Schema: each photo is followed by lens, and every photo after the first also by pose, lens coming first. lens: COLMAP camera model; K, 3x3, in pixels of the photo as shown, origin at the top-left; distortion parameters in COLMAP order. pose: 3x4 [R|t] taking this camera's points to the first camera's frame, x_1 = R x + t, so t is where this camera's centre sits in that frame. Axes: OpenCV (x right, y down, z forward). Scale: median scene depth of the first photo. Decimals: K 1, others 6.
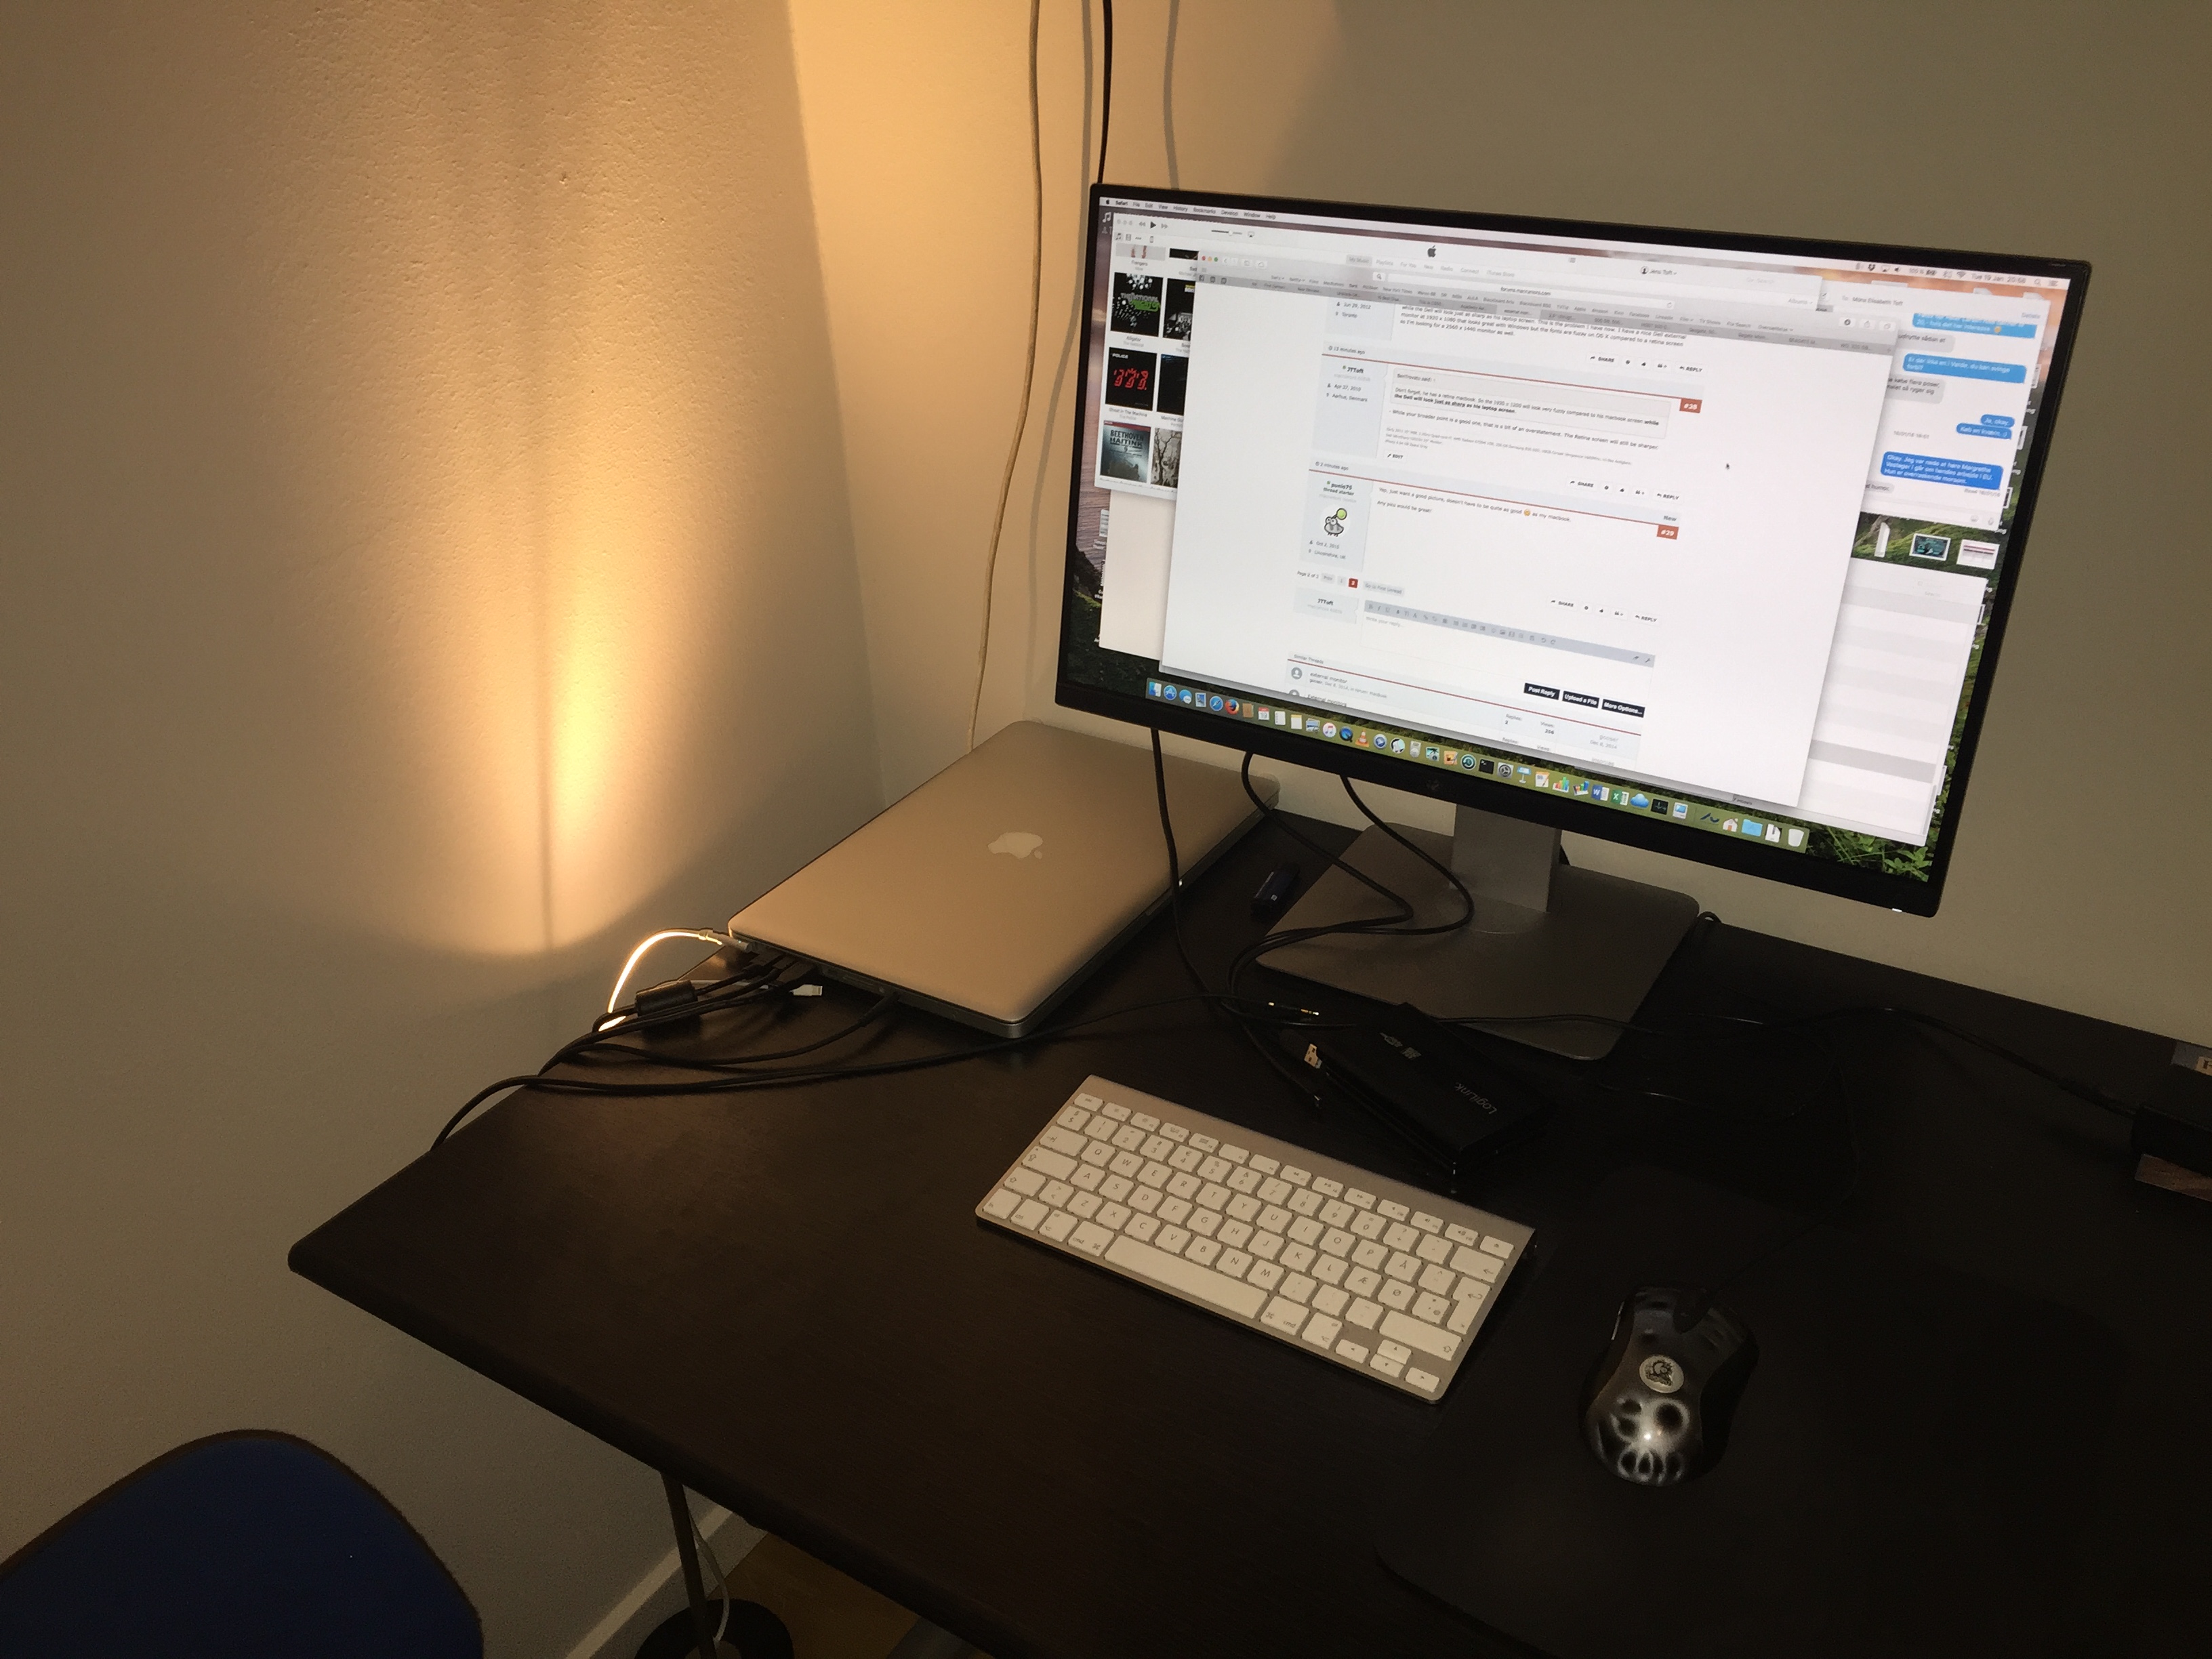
lens RADIAL K [[1917.3, 0, 1083.6], [0, 1917.3, 820.7], [0, 0, 1]] dist [0.082271, -0.120239]
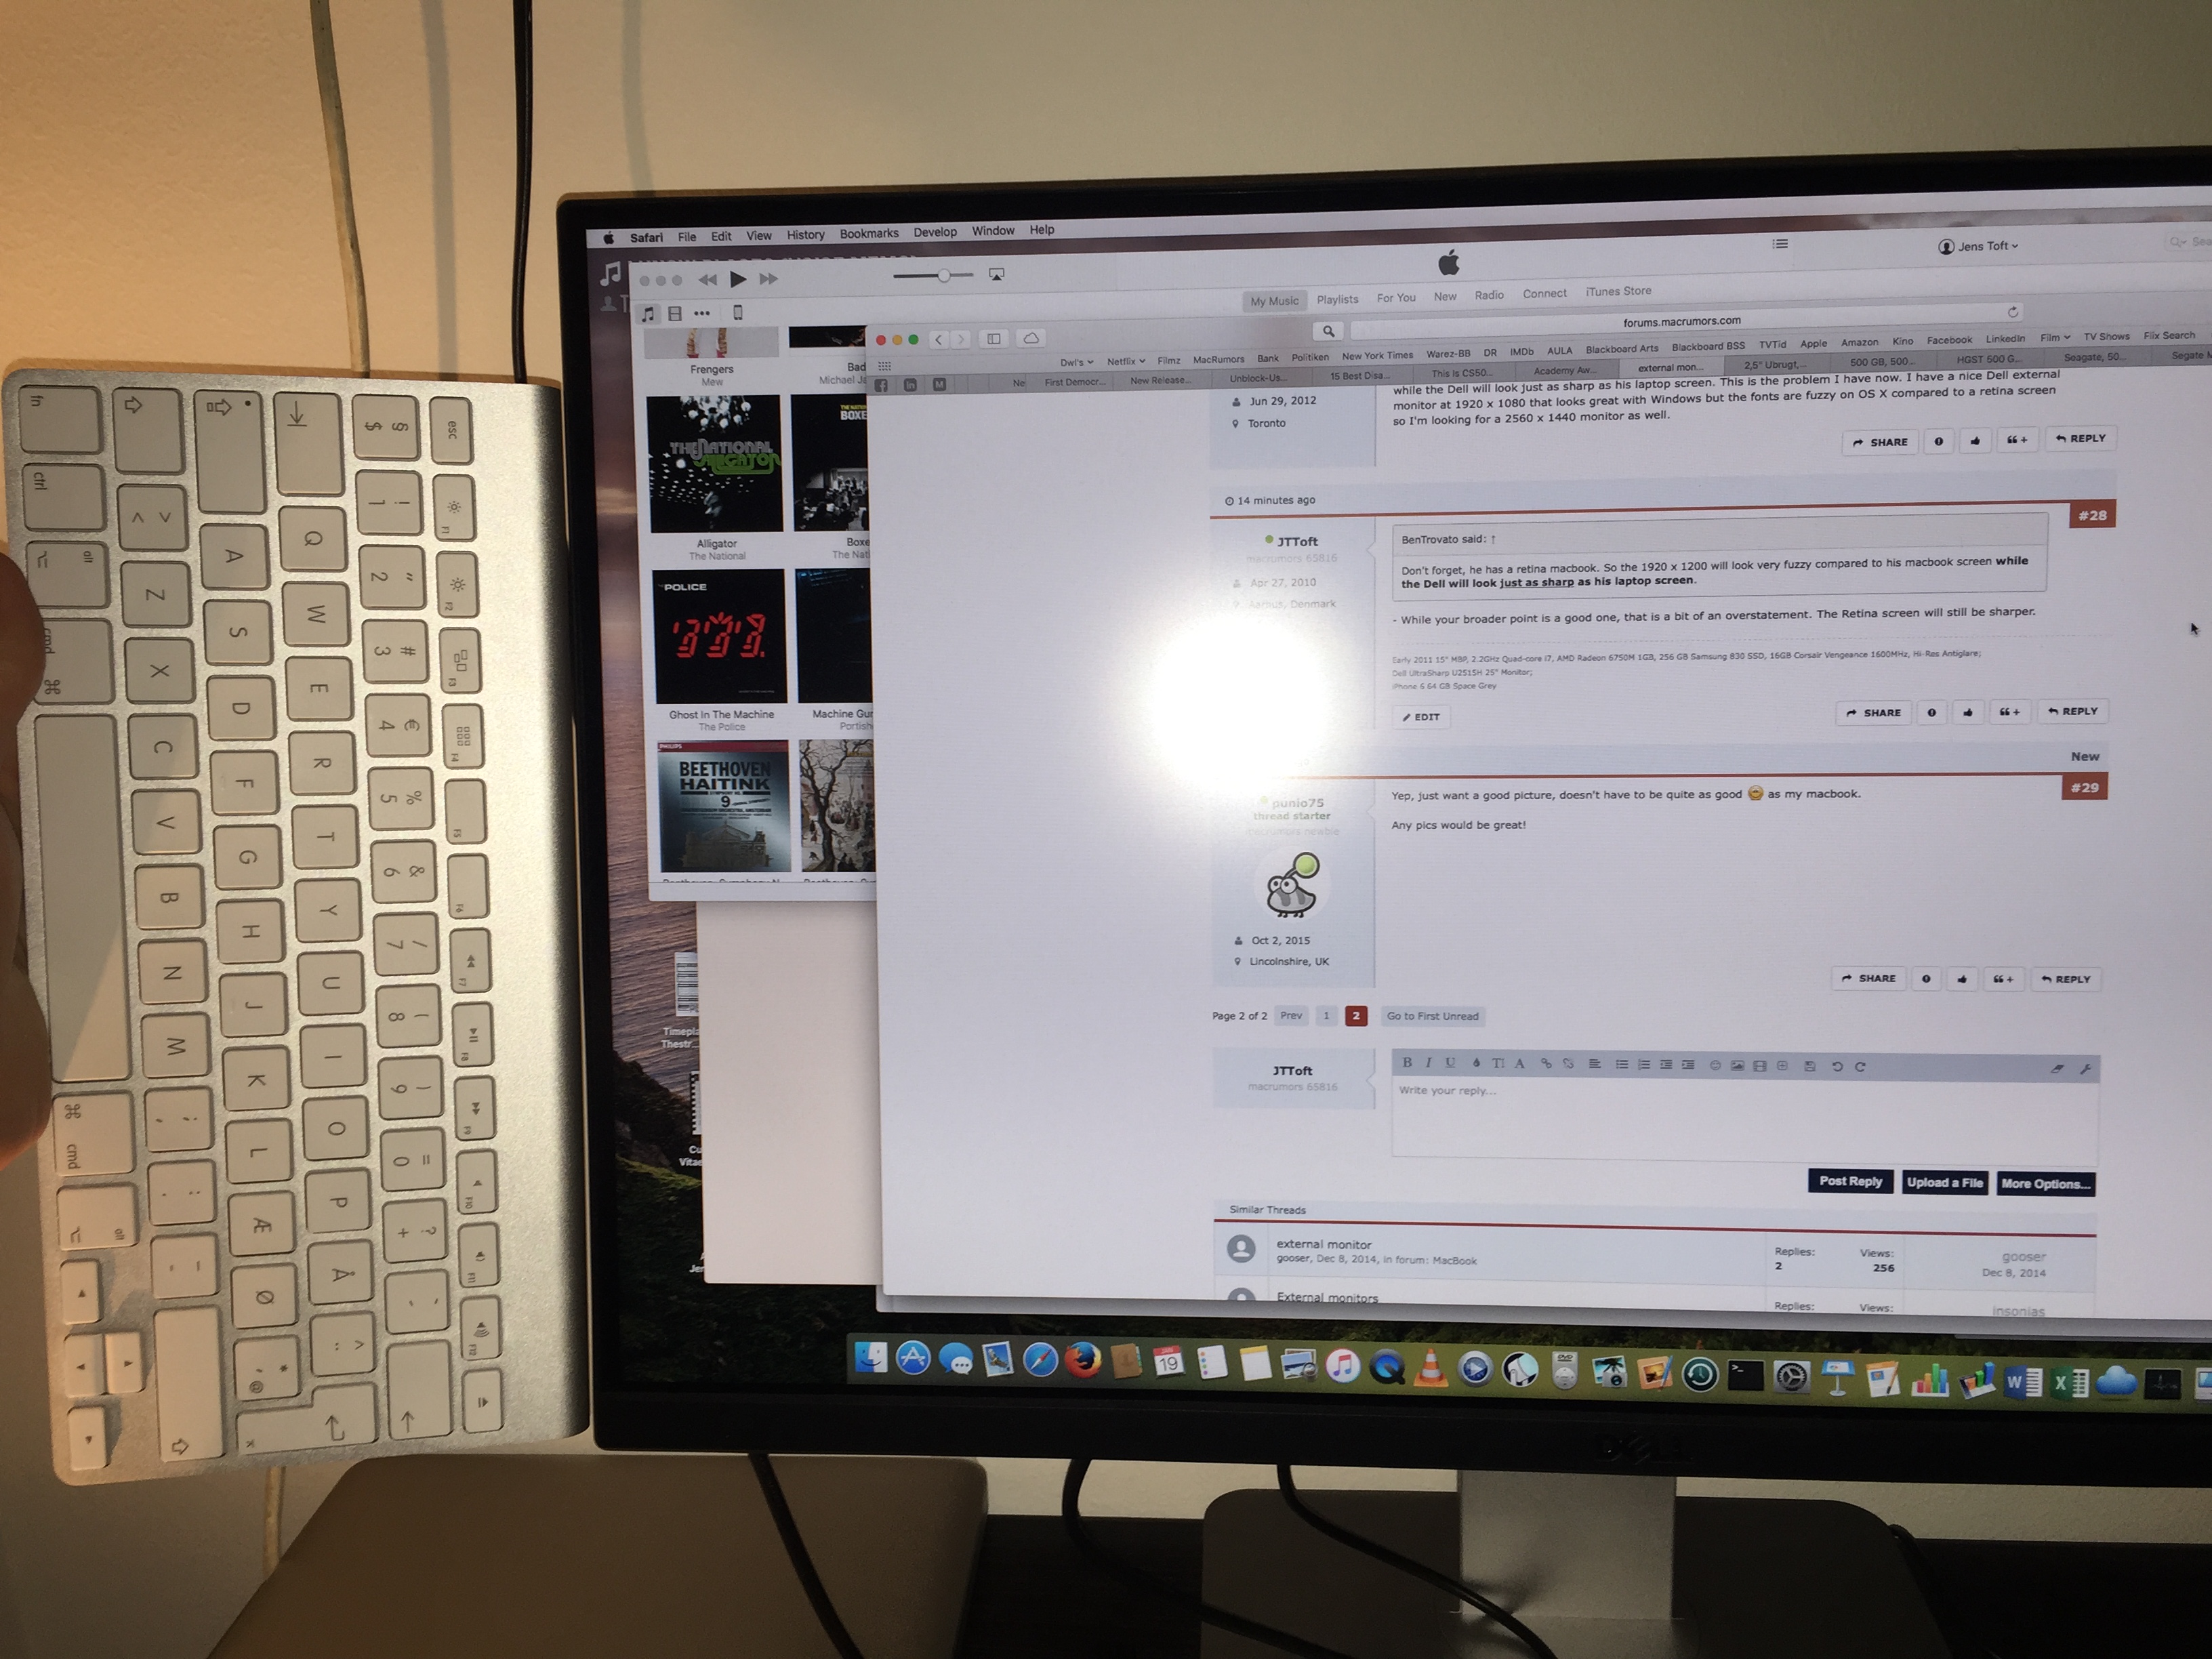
lens RADIAL K [[1917.3, 0, 1106.7], [0, 1917.3, 831.9], [0, 0, 1]] dist [0.082271, -0.120239]
pose [[0.875760, -0.113407, 0.469236, -0.112739], [0.223489, 0.956822, -0.185860, -0.099122], [-0.427898, 0.267638, 0.863292, 0.663112]]
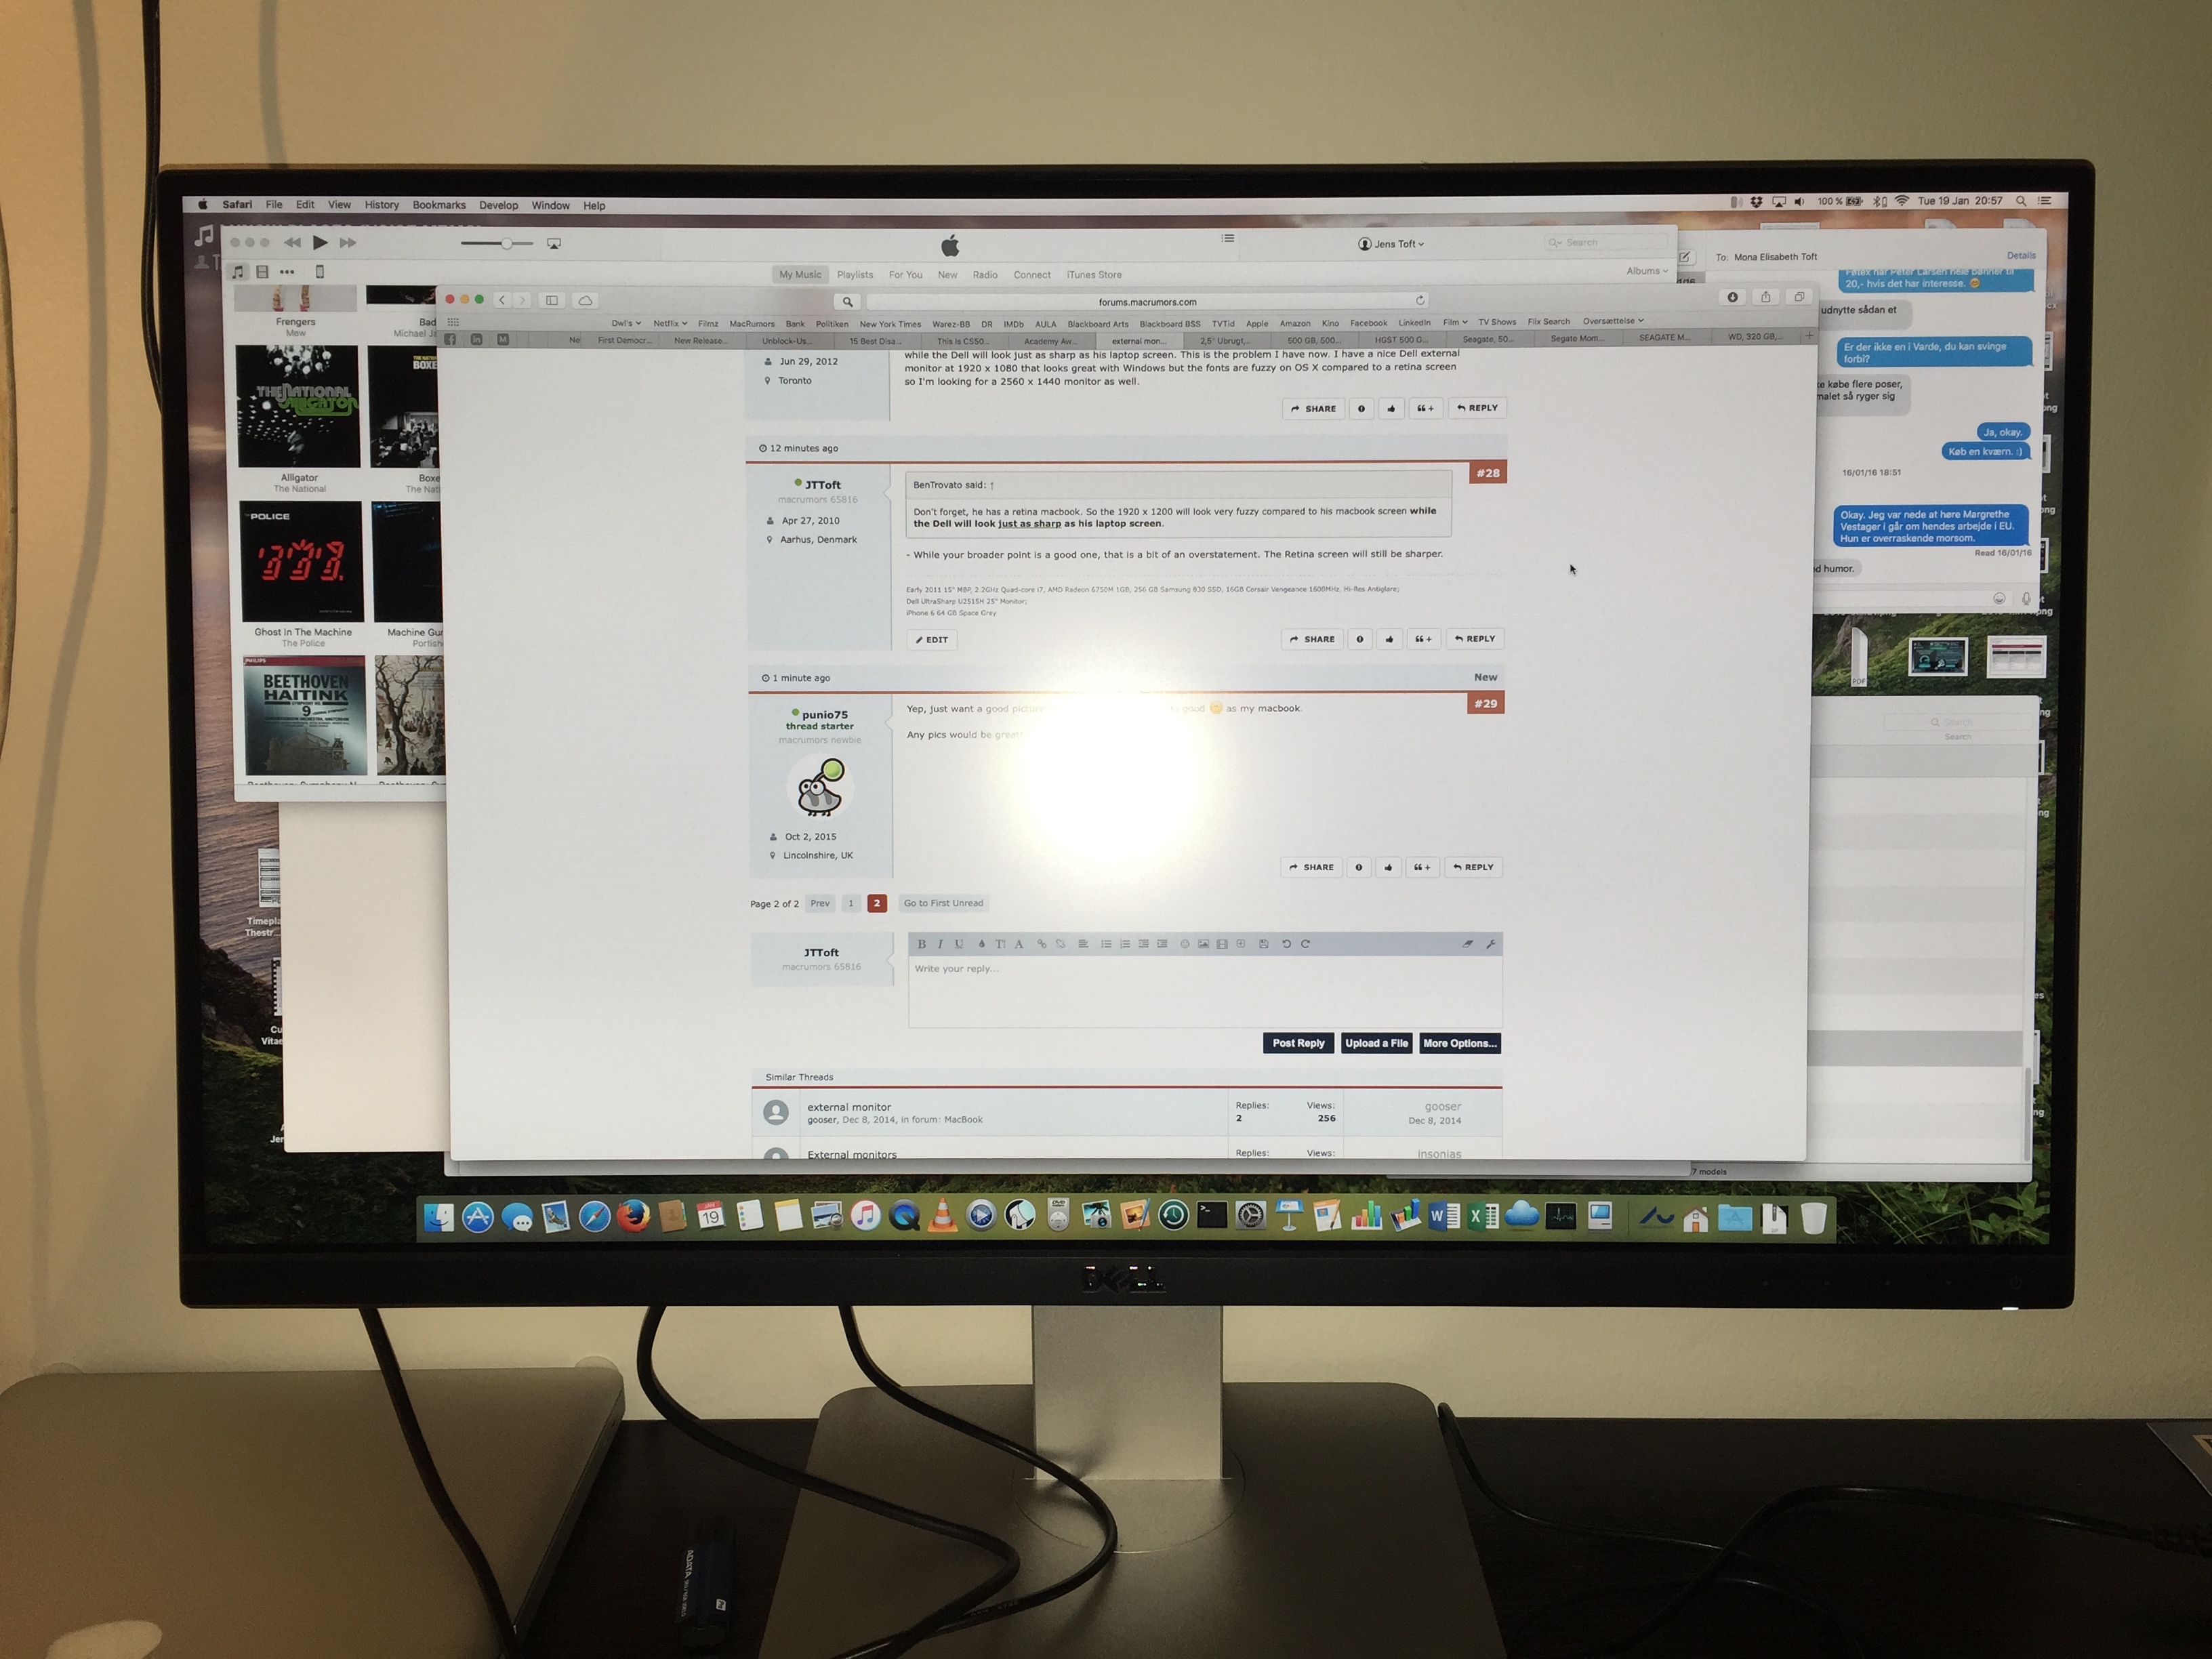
lens RADIAL K [[1917.3, 0, 1110.0], [0, 1917.3, 825.7], [0, 0, 1]] dist [0.082271, -0.120239]
pose [[0.841048, -0.093194, 0.532873, -0.072909], [0.233746, 0.950952, -0.202615, -0.030013], [-0.487854, 0.294966, 0.821580, 0.582637]]
